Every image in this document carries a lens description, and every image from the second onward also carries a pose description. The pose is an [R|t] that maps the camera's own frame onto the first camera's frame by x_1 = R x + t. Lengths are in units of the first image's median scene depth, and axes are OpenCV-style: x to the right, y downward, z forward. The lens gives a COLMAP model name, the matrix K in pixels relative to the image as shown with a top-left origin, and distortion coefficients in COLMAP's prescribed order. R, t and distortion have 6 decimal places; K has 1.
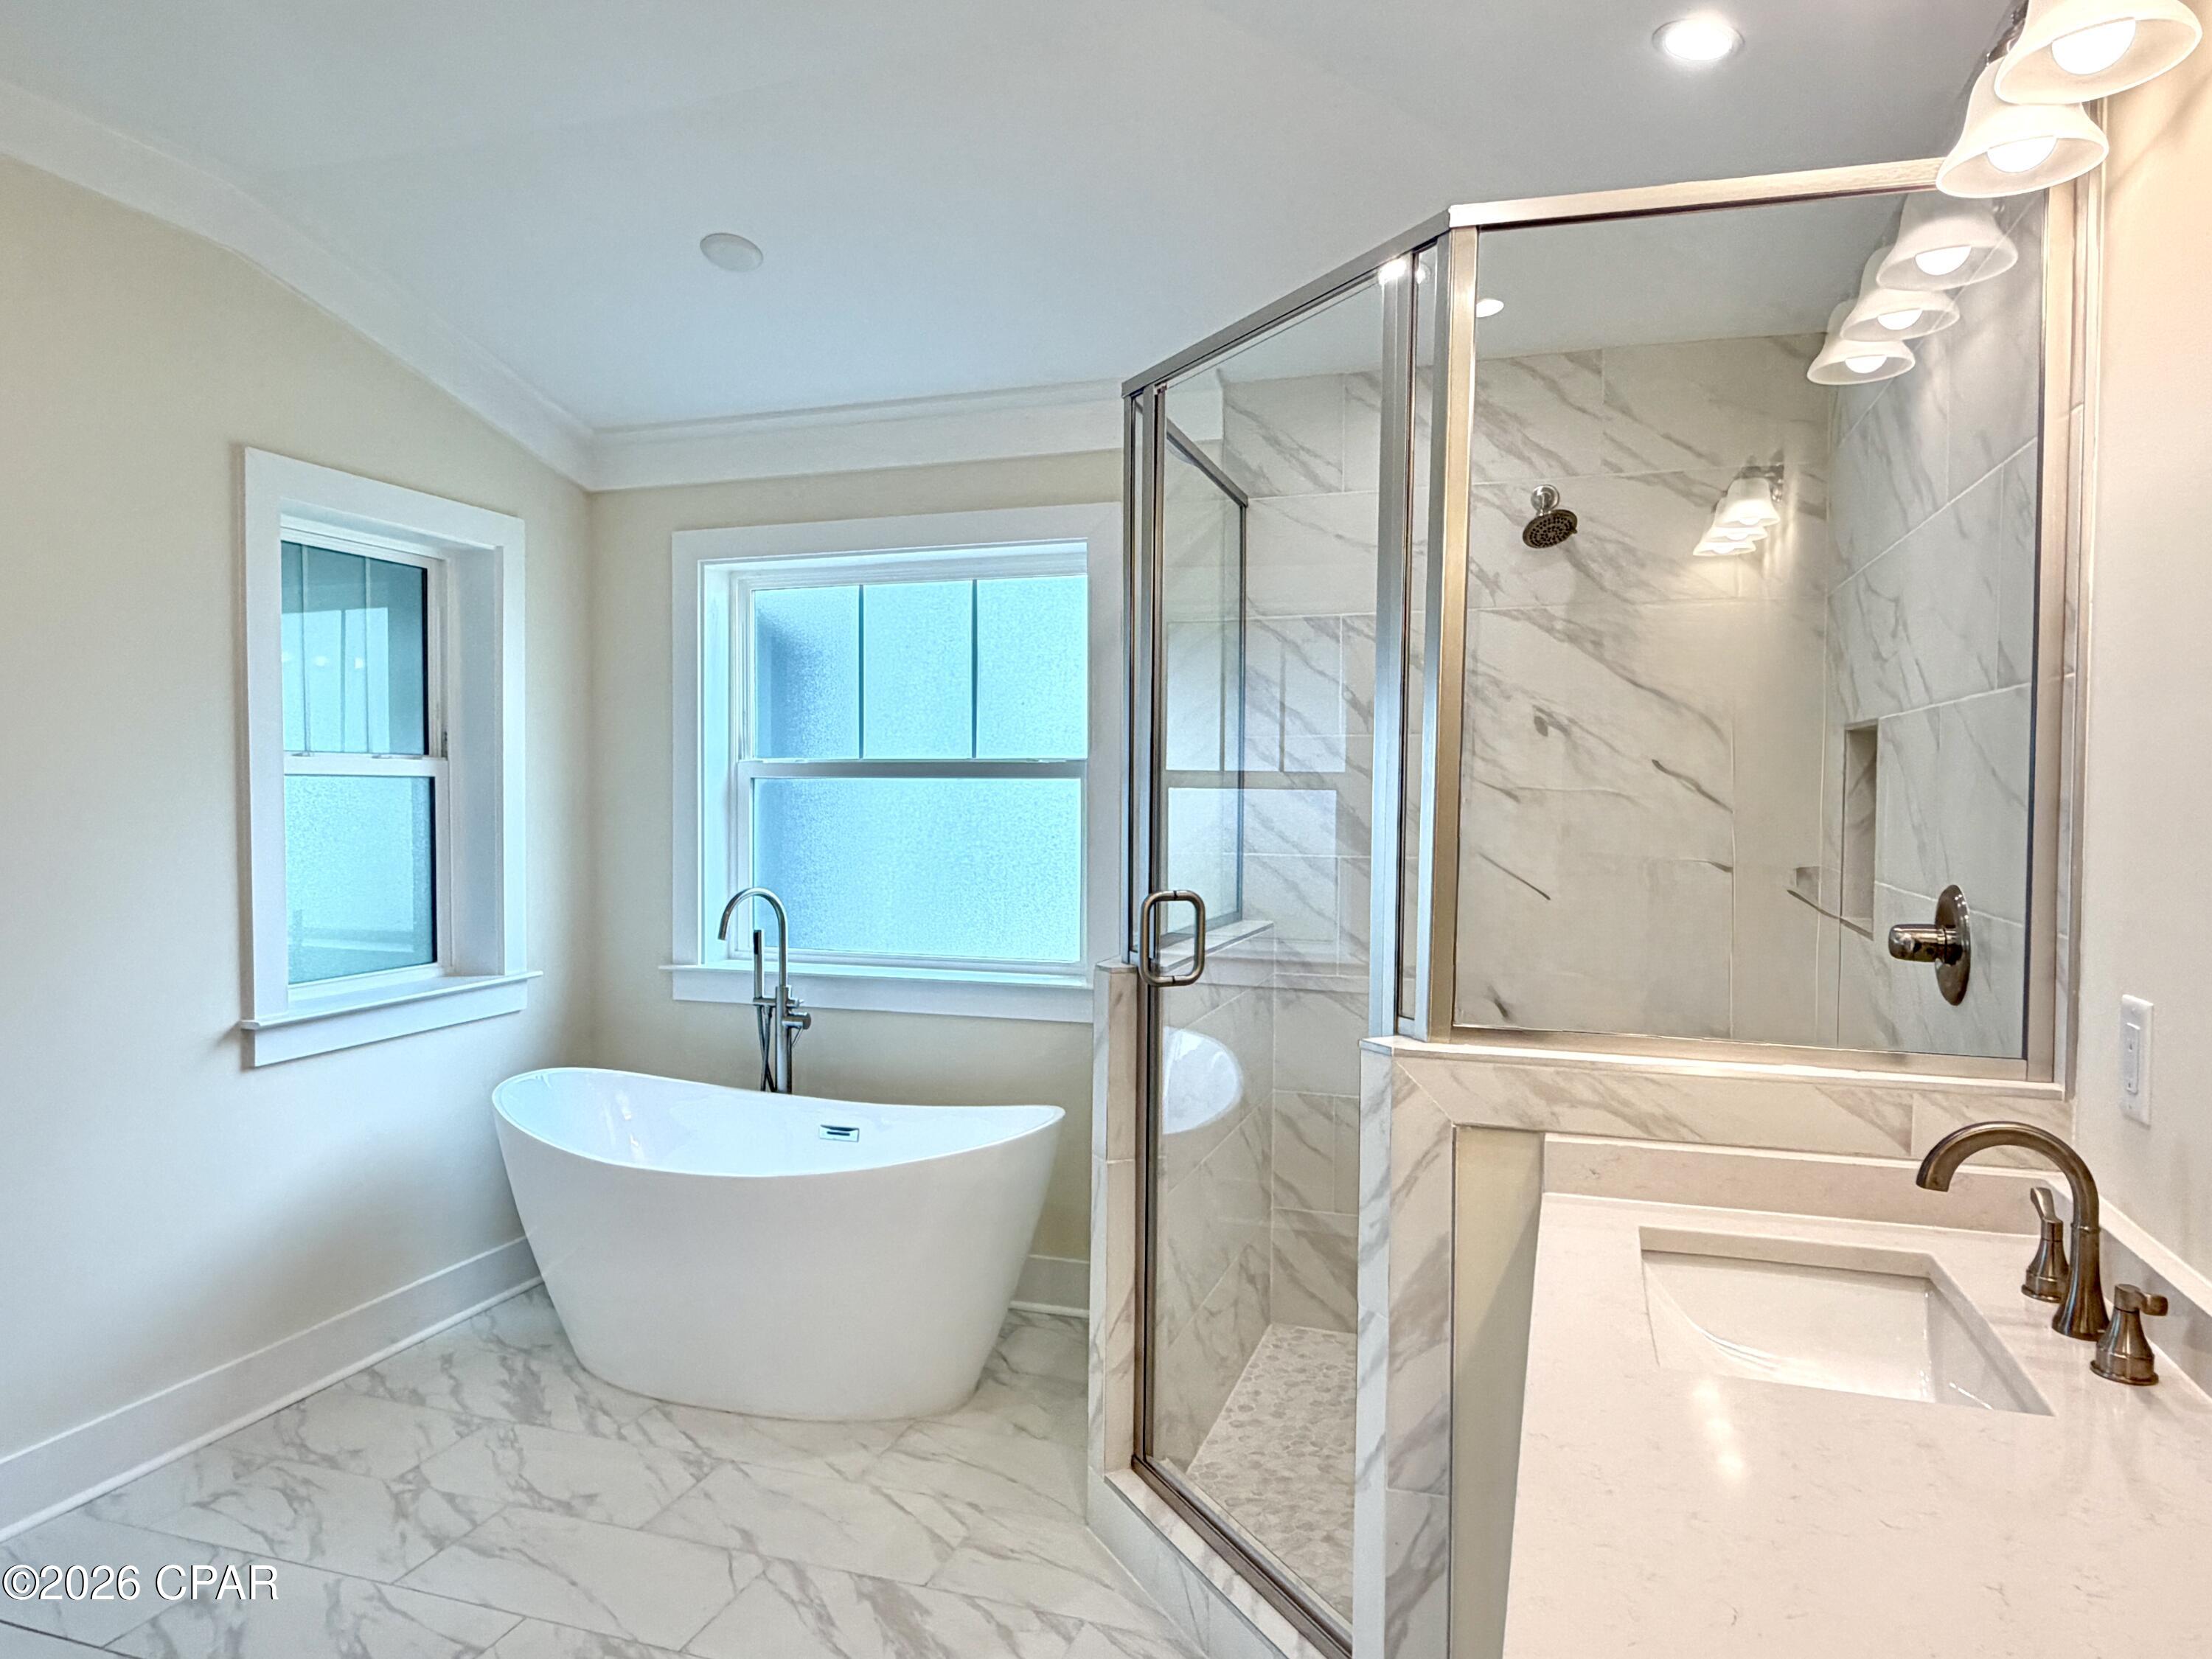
lens RADIAL K [[1405.6, 0, 1093.5], [0, 1405.6, 854.1], [0, 0, 1]] dist [-0.048989, 0.068319]
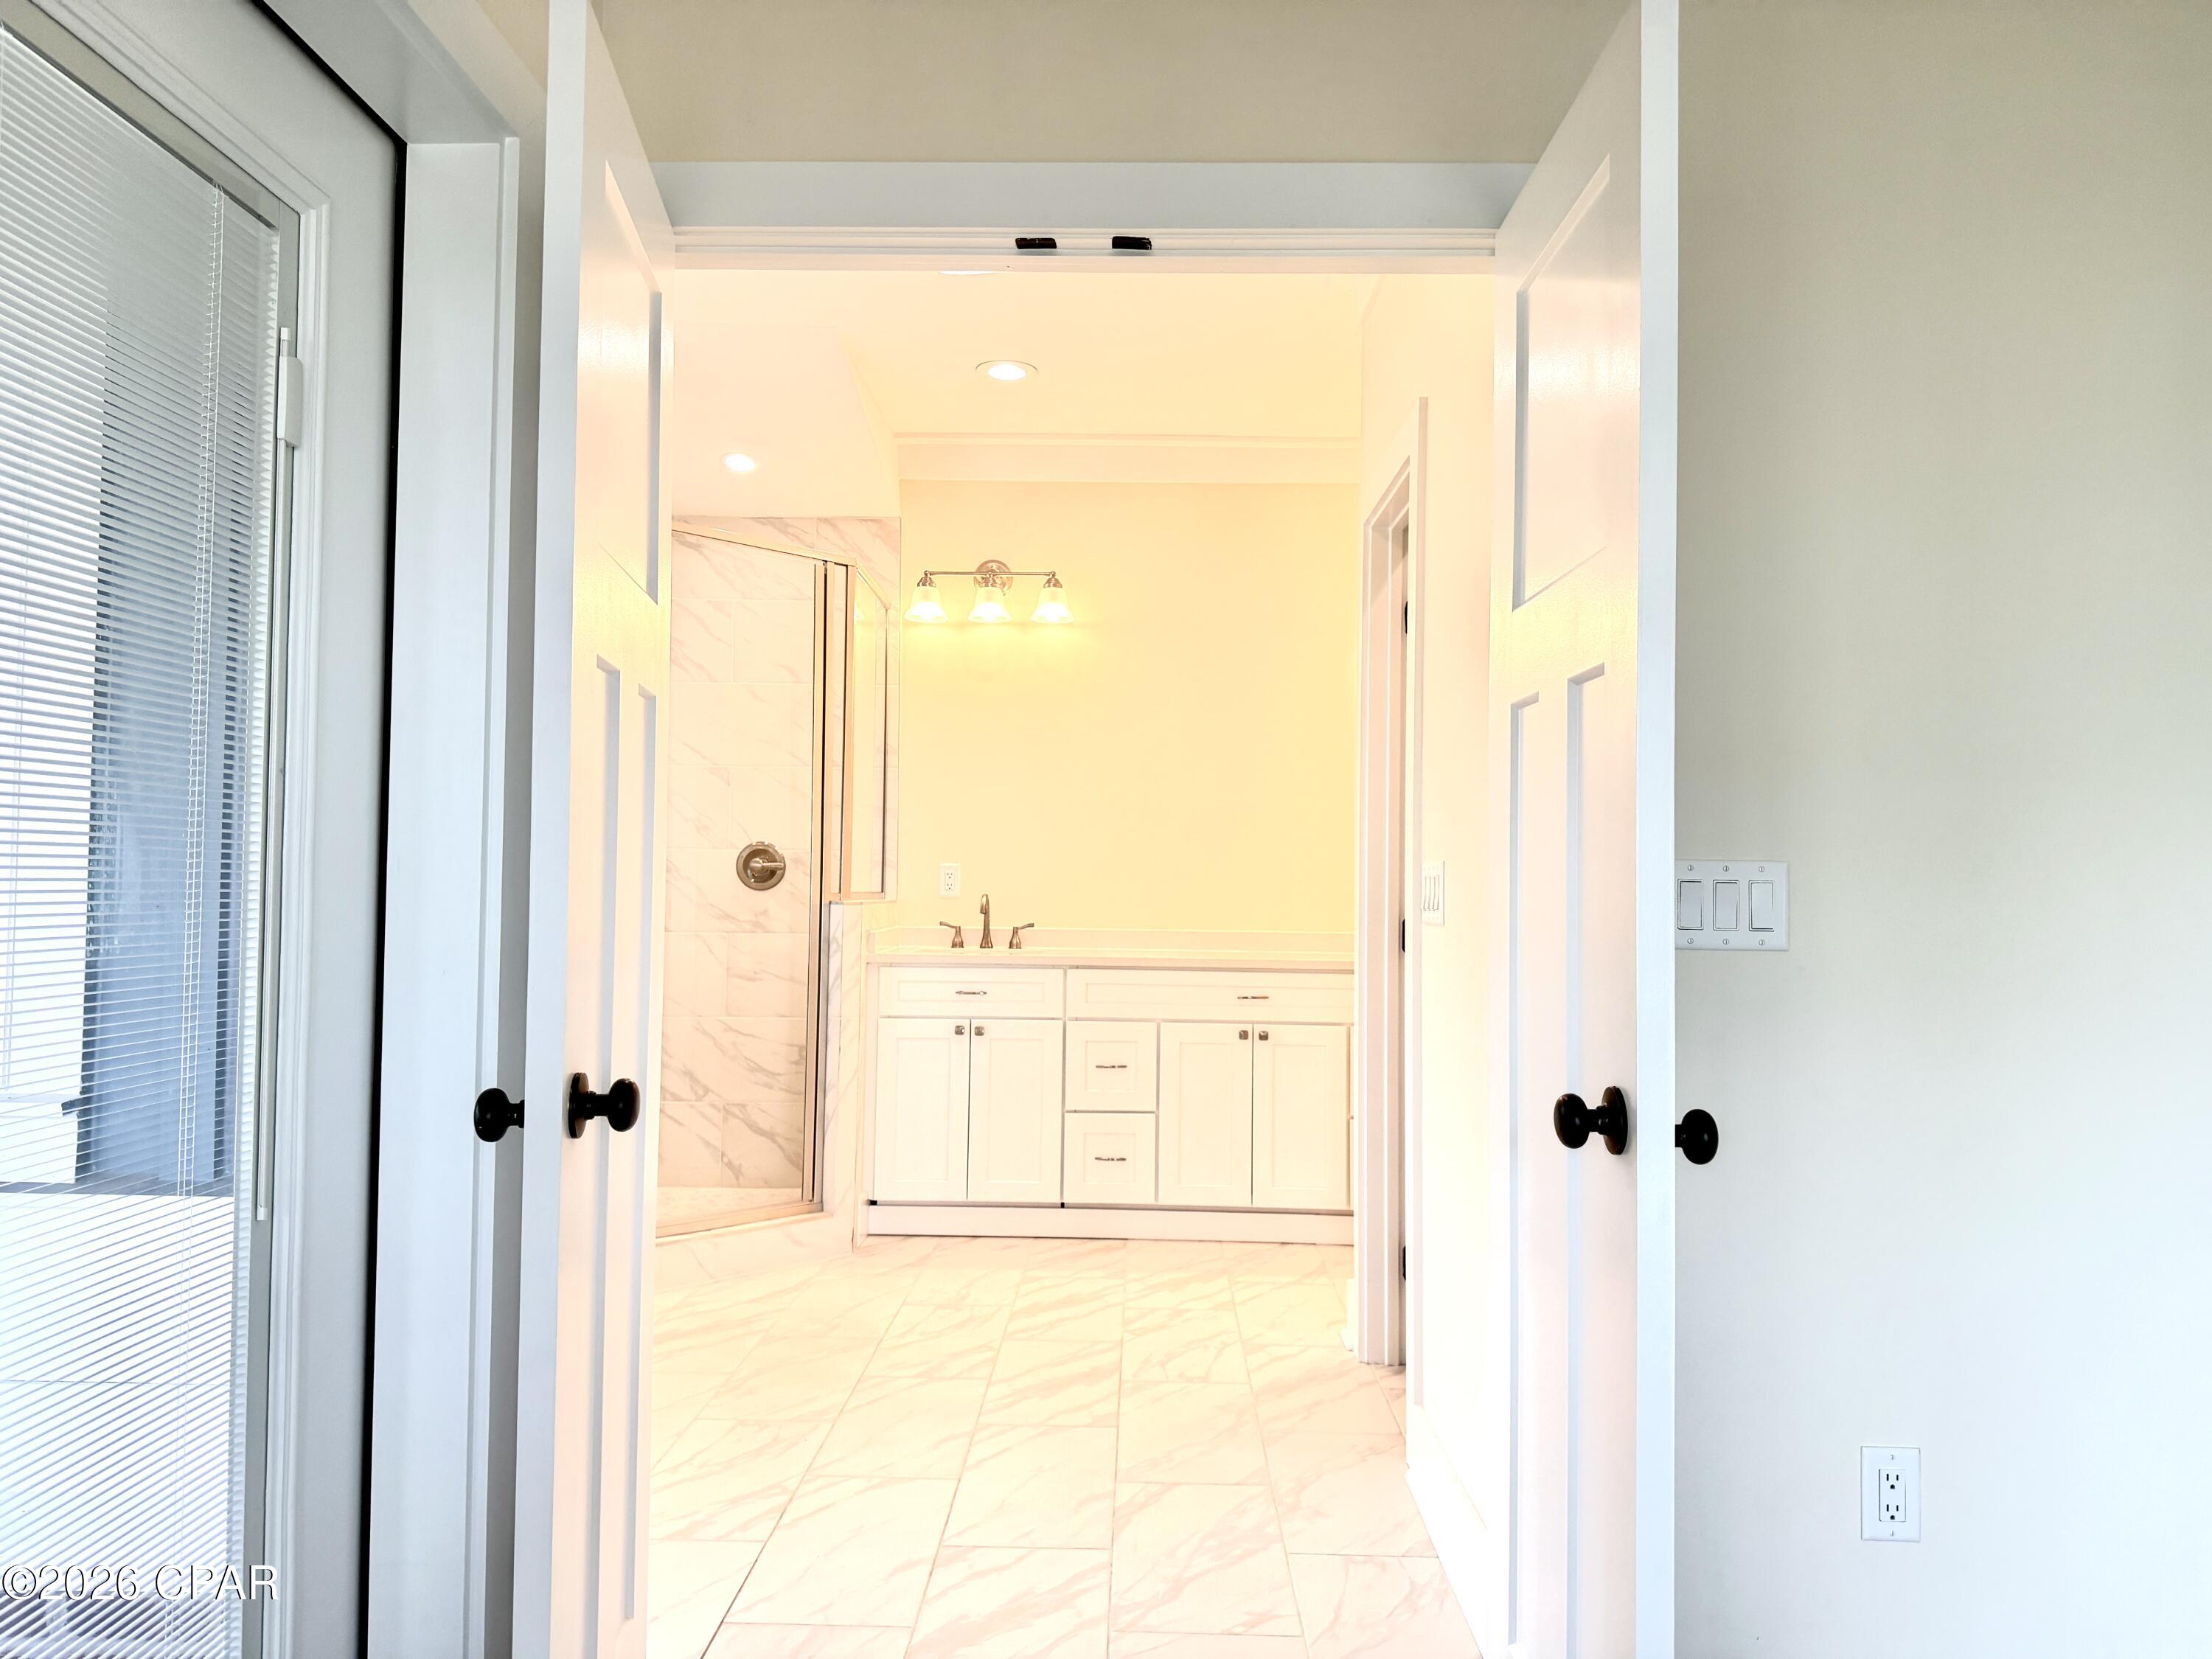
lens RADIAL K [[1612.9, 0, 1113.2], [0, 1612.9, 746.9], [0, 0, 1]] dist [0.082623, -0.133731]
pose [[-0.302908, 0.069903, 0.950453, -1.396703], [0.023560, 0.997551, -0.065858, 0.034312], [-0.952729, 0.002444, -0.303813, 0.769435]]
